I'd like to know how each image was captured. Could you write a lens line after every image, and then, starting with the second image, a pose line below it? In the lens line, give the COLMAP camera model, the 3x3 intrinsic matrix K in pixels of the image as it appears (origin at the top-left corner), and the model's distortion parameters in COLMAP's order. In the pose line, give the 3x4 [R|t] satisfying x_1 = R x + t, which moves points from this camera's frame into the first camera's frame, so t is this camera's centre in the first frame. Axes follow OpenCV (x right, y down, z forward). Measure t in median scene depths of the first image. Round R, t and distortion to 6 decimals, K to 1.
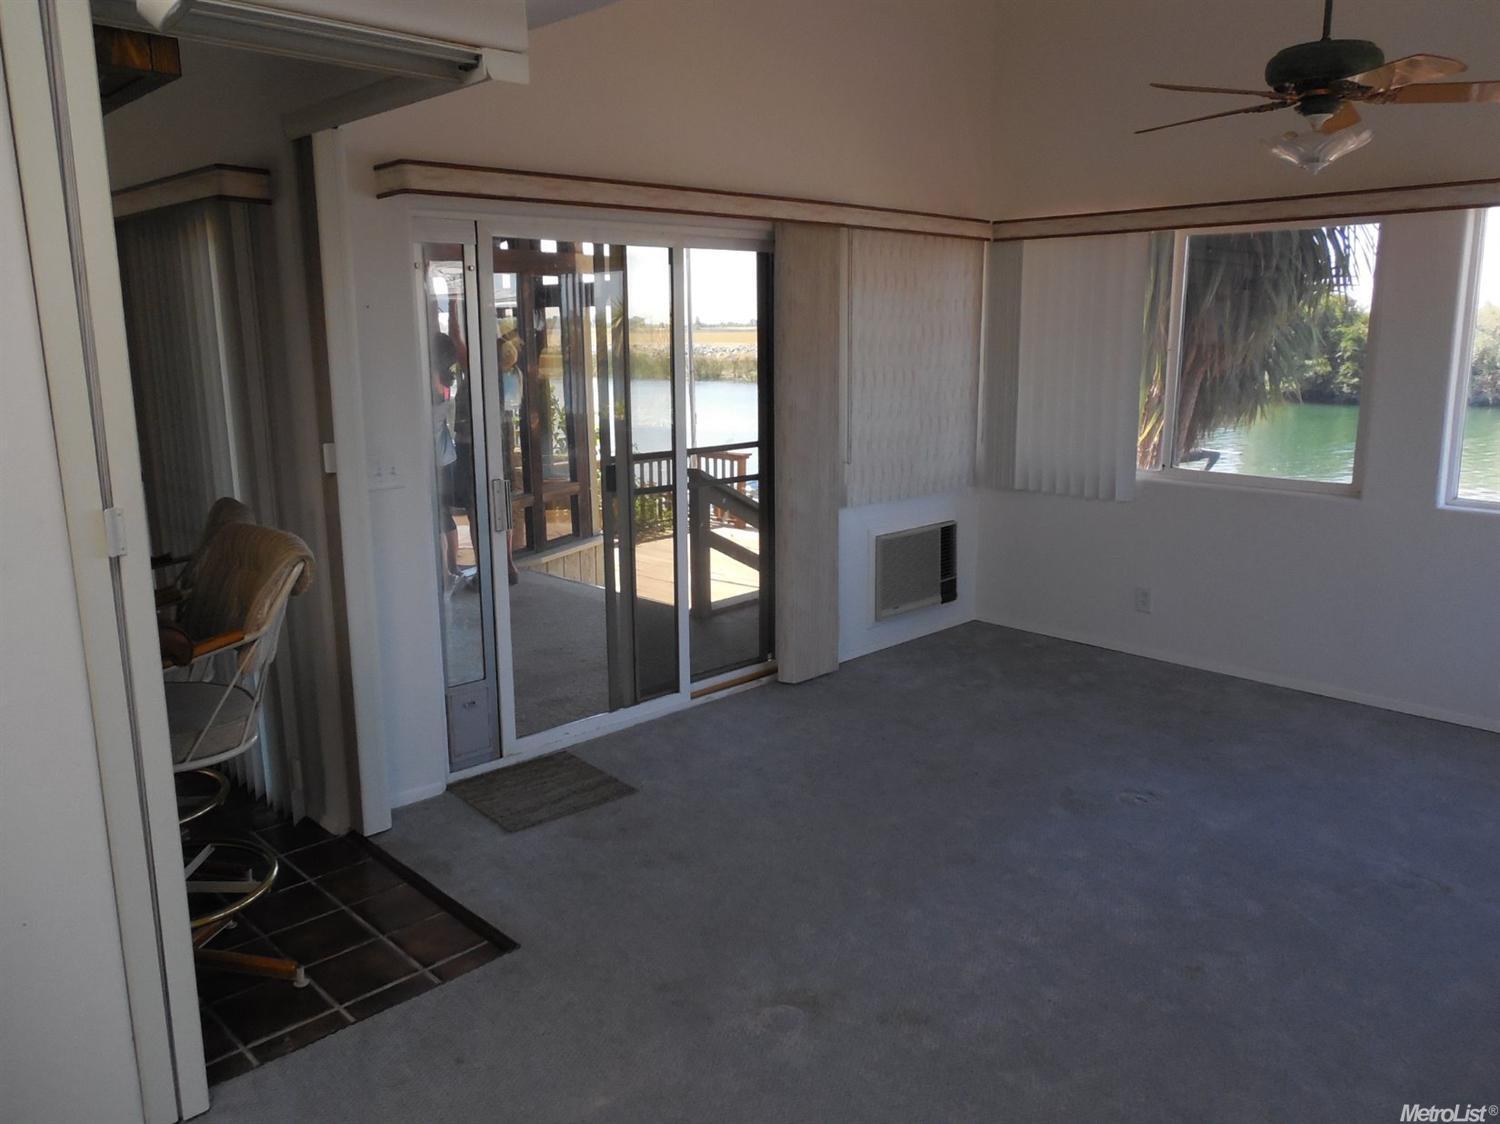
lens RADIAL K [[1109.0, 0, 759.7], [0, 1109.0, 564.0], [0, 0, 1]] dist [-0.002408, -0.004072]
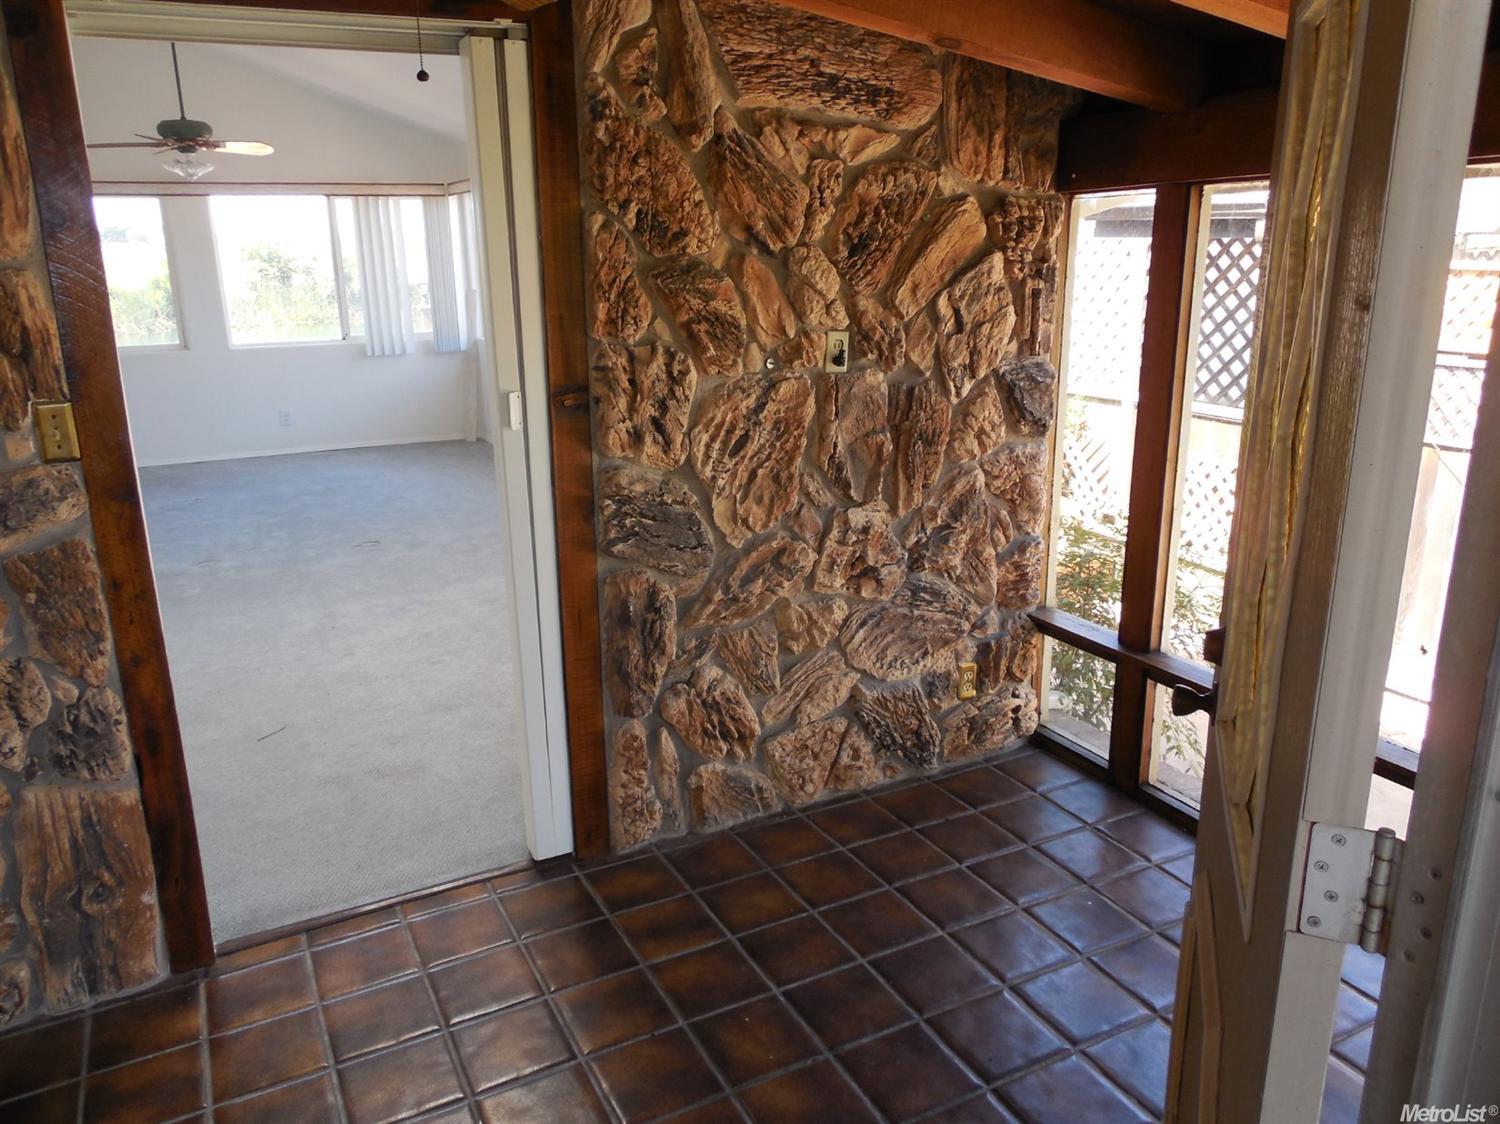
lens RADIAL K [[1109.0, 0, 759.7], [0, 1109.0, 564.0], [0, 0, 1]] dist [-0.002408, -0.004072]
pose [[0.286285, -0.261611, 0.921738, -1.304730], [0.205154, 0.956429, 0.207738, 0.125093], [-0.935924, 0.129626, 0.327482, -0.601313]]
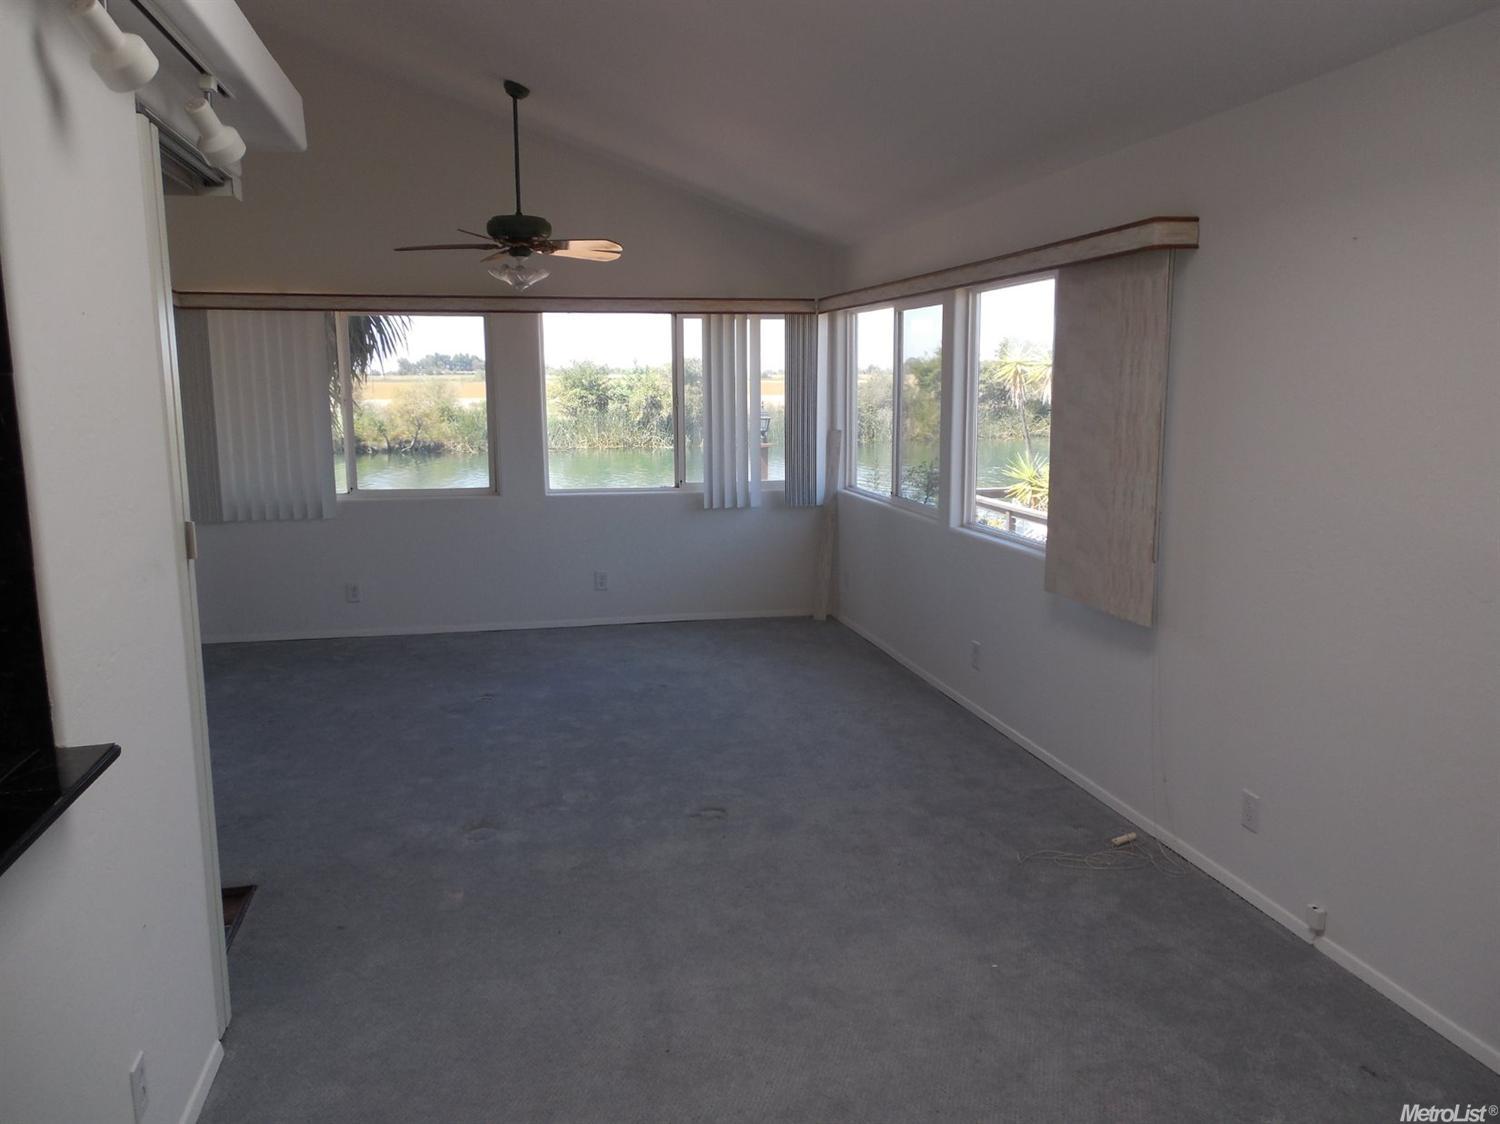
lens RADIAL K [[1109.0, 0, 759.7], [0, 1109.0, 564.0], [0, 0, 1]] dist [-0.002408, -0.004072]
pose [[0.516507, -0.135159, 0.845549, -0.761407], [0.174033, 0.983424, 0.050889, 0.024343], [-0.838411, 0.120869, 0.531468, -0.131473]]
